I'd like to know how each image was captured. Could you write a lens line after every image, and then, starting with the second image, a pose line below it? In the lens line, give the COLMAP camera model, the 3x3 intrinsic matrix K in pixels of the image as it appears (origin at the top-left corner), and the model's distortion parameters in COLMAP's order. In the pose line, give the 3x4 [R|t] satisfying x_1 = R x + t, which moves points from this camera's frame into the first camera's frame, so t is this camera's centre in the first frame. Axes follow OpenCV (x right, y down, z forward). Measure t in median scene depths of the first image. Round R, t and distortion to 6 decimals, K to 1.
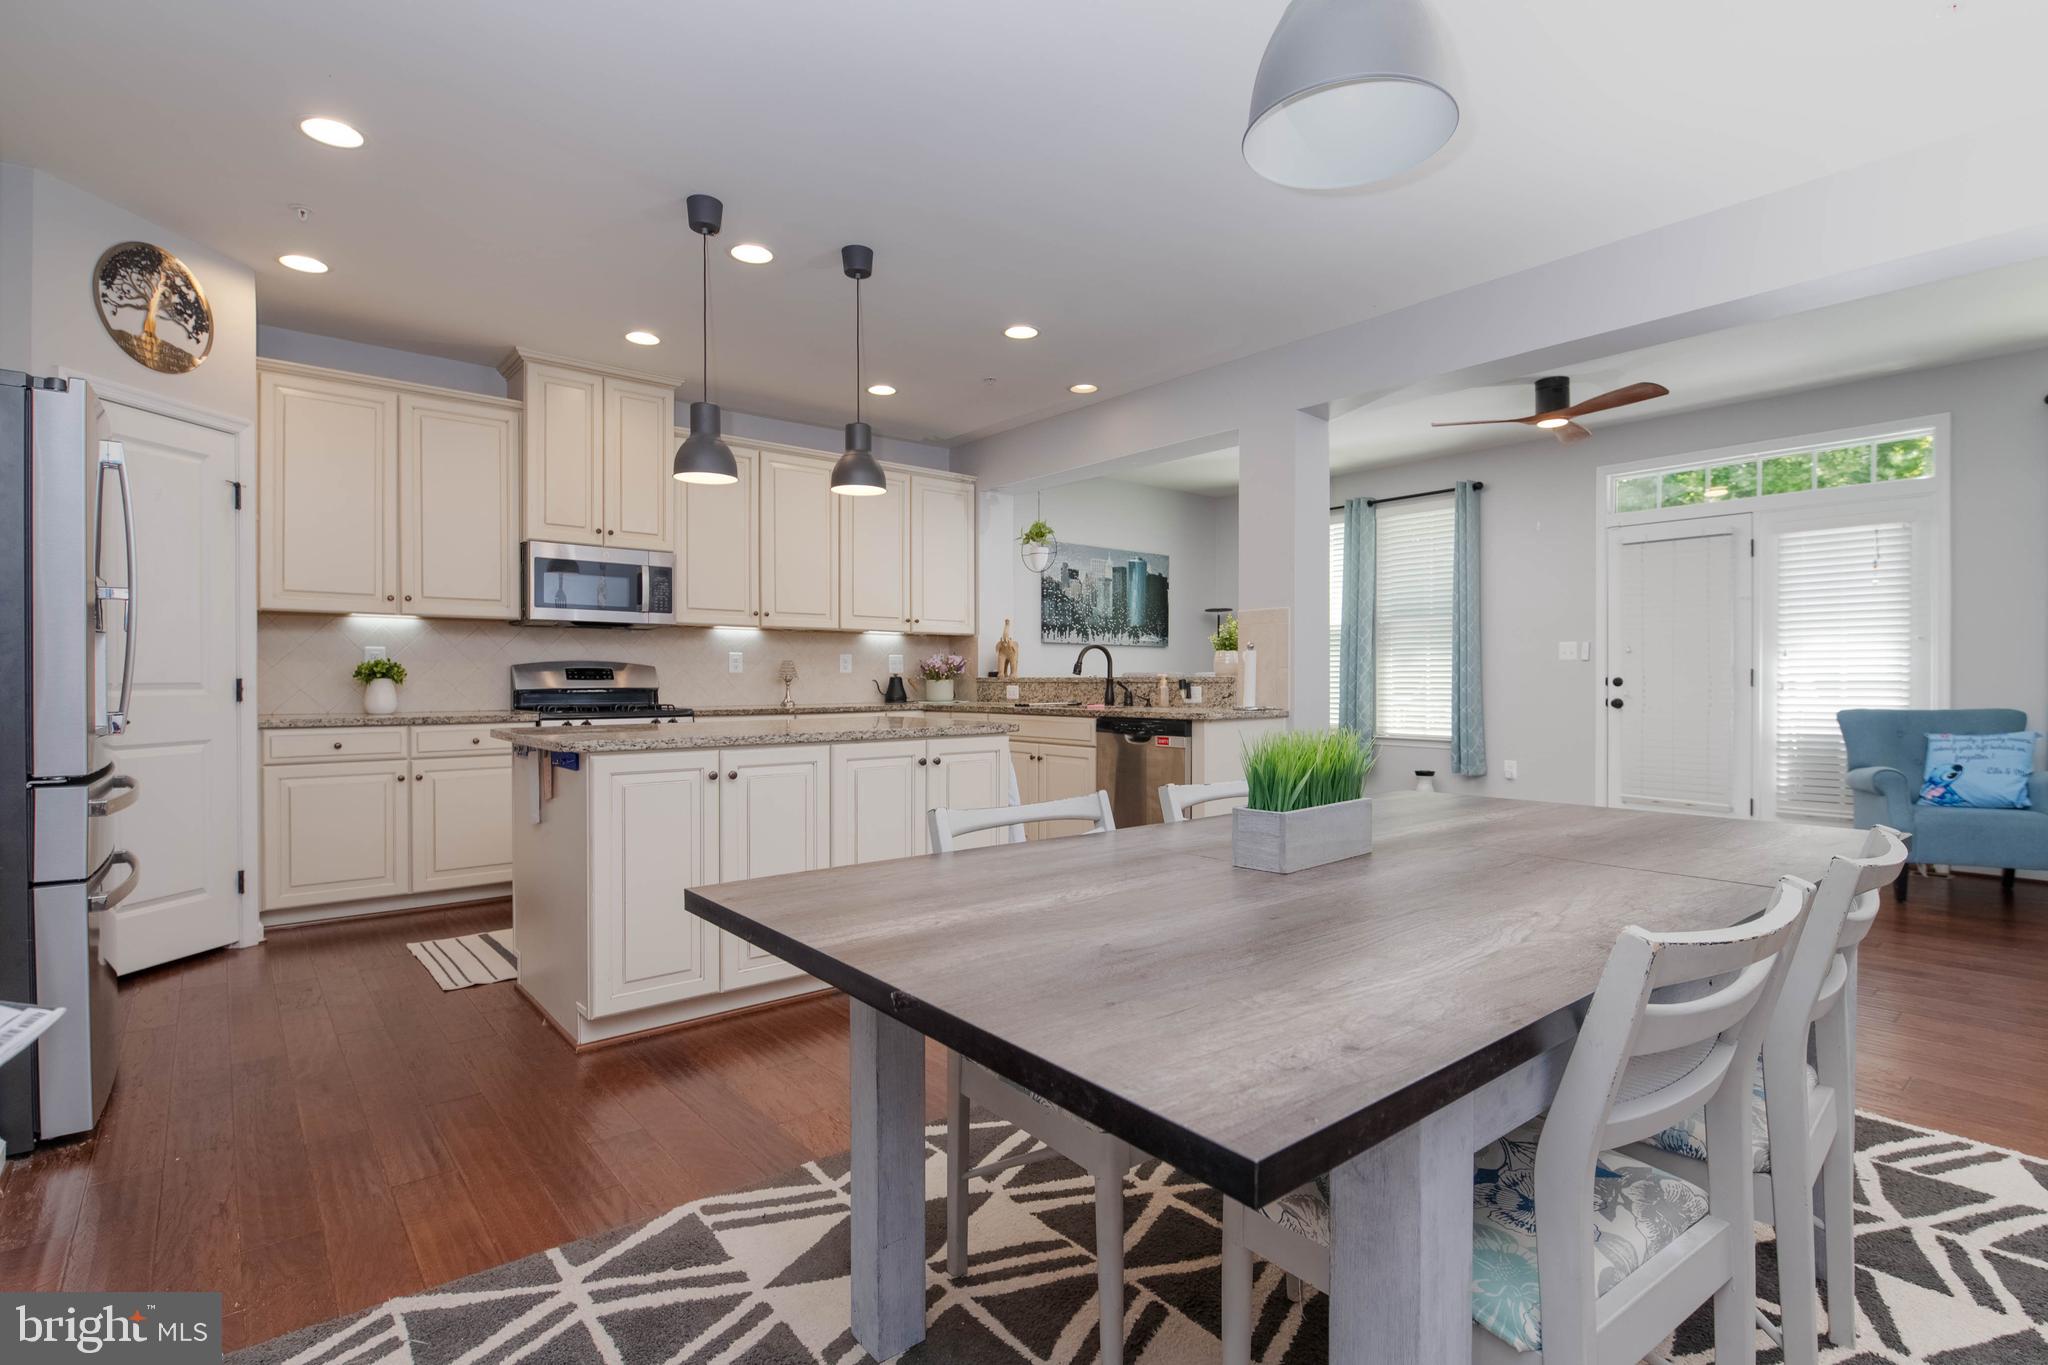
lens RADIAL K [[972.8, 0, 962.0], [0, 972.8, 684.3], [0, 0, 1]] dist [-0.009356, -0.000478]
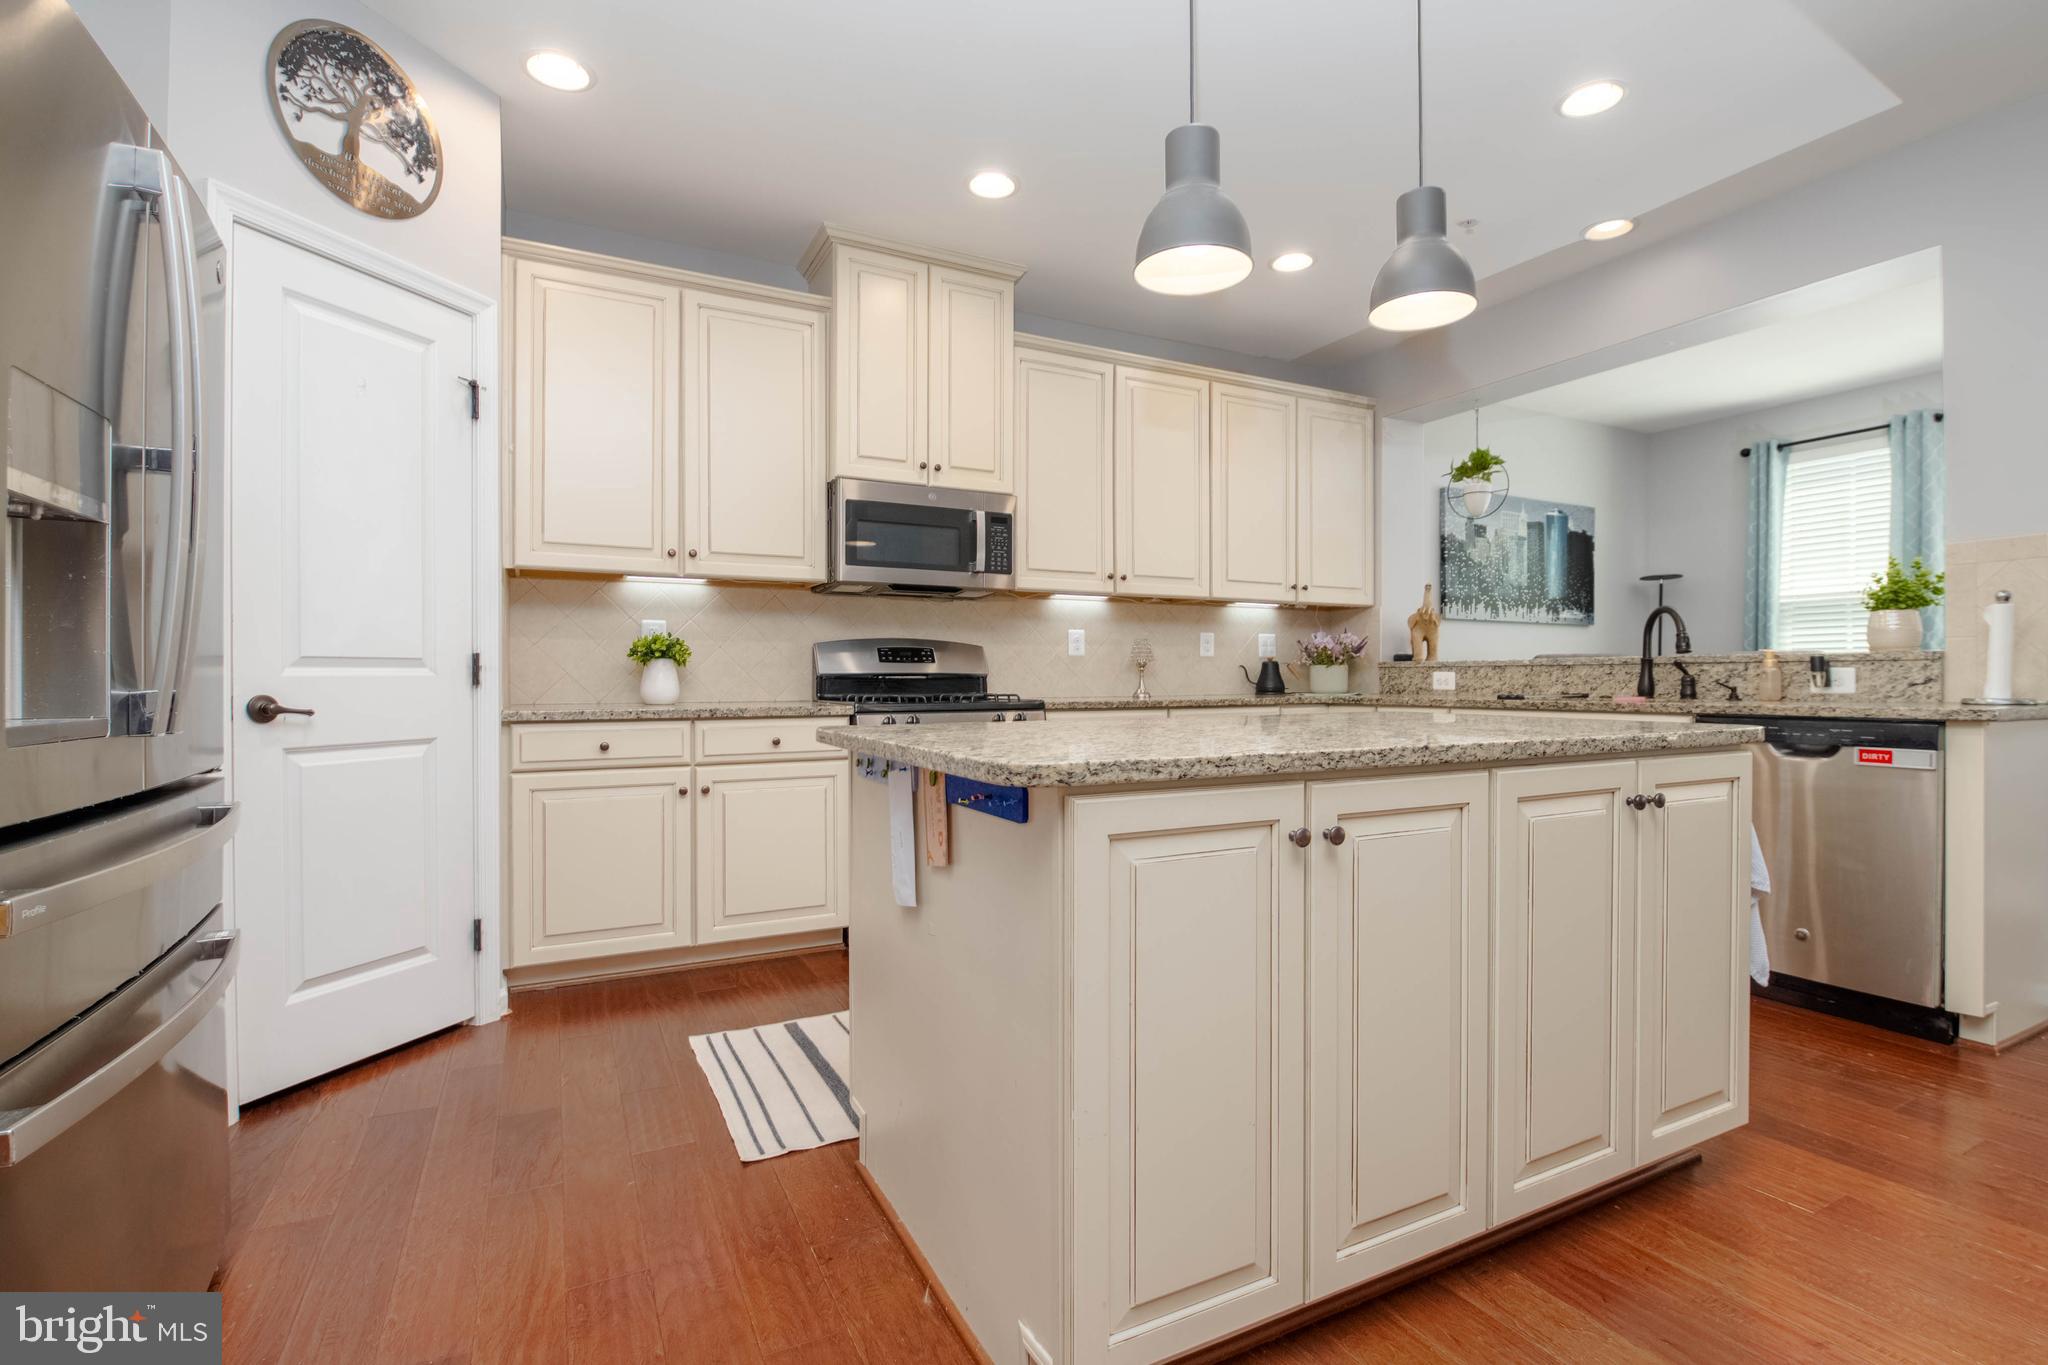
lens RADIAL K [[910.4, 0, 998.5], [0, 910.4, 678.7], [0, 0, 1]] dist [-0.009831, -0.000452]
pose [[0.980546, -0.000556, -0.196289, -0.179404], [-0.000348, 0.999990, -0.004569, 0.012082], [0.196290, 0.004548, 0.980535, 0.319373]]
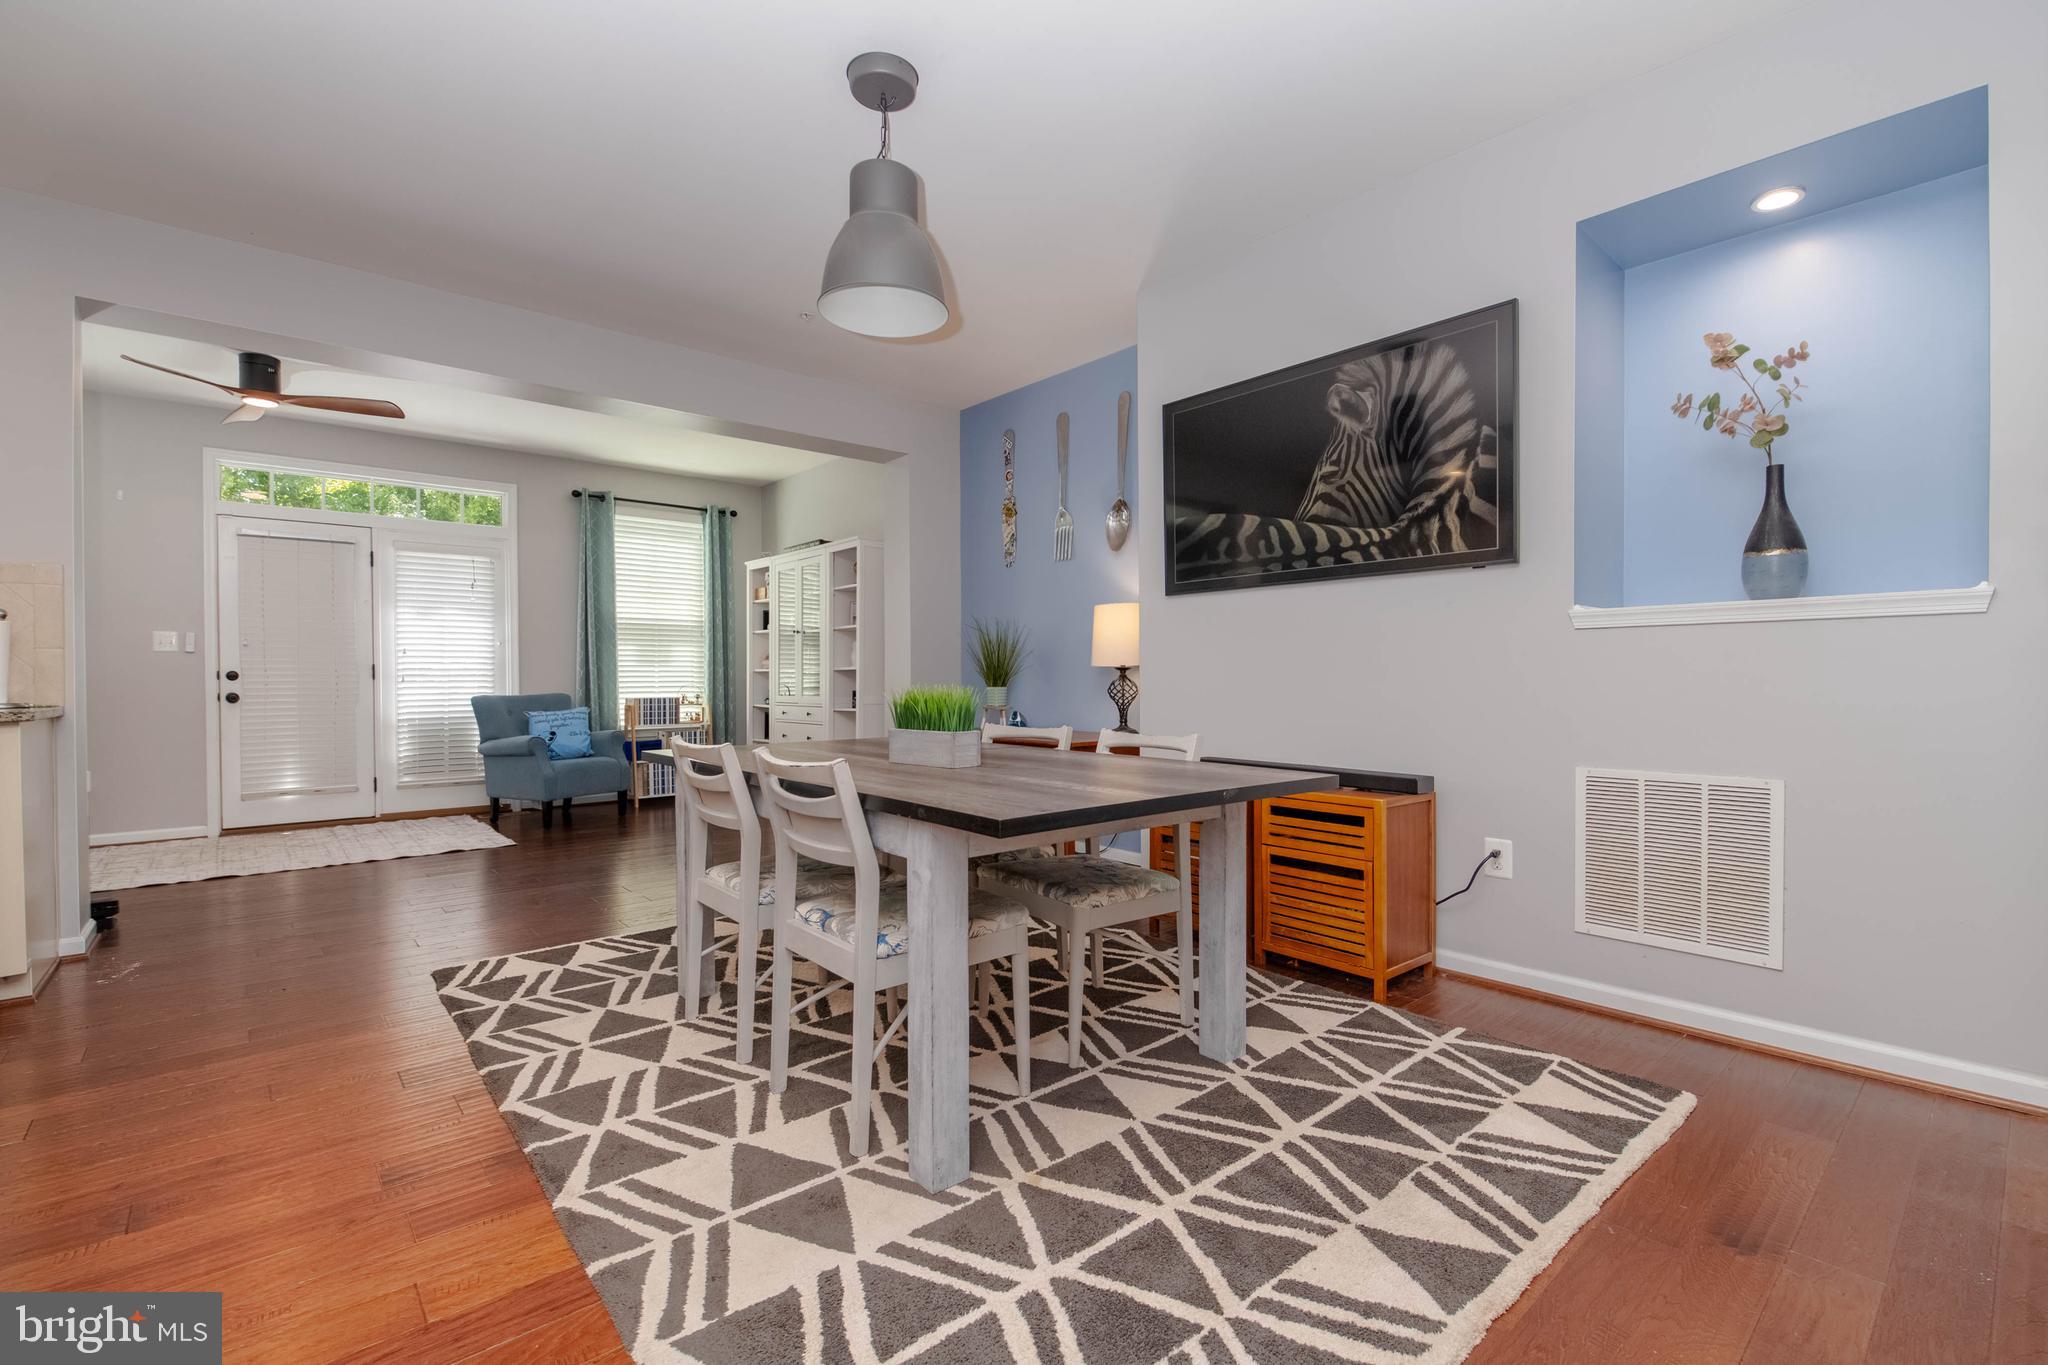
lens RADIAL K [[921.4, 0, 1092.9], [0, 921.4, 695.0], [0, 0, 1]] dist [-0.019934, -0.000138]
pose [[-0.103029, -0.010491, 0.994623, -0.372489], [0.008379, 0.999900, 0.011414, 0.016193], [-0.994643, 0.009510, -0.102931, 0.277807]]
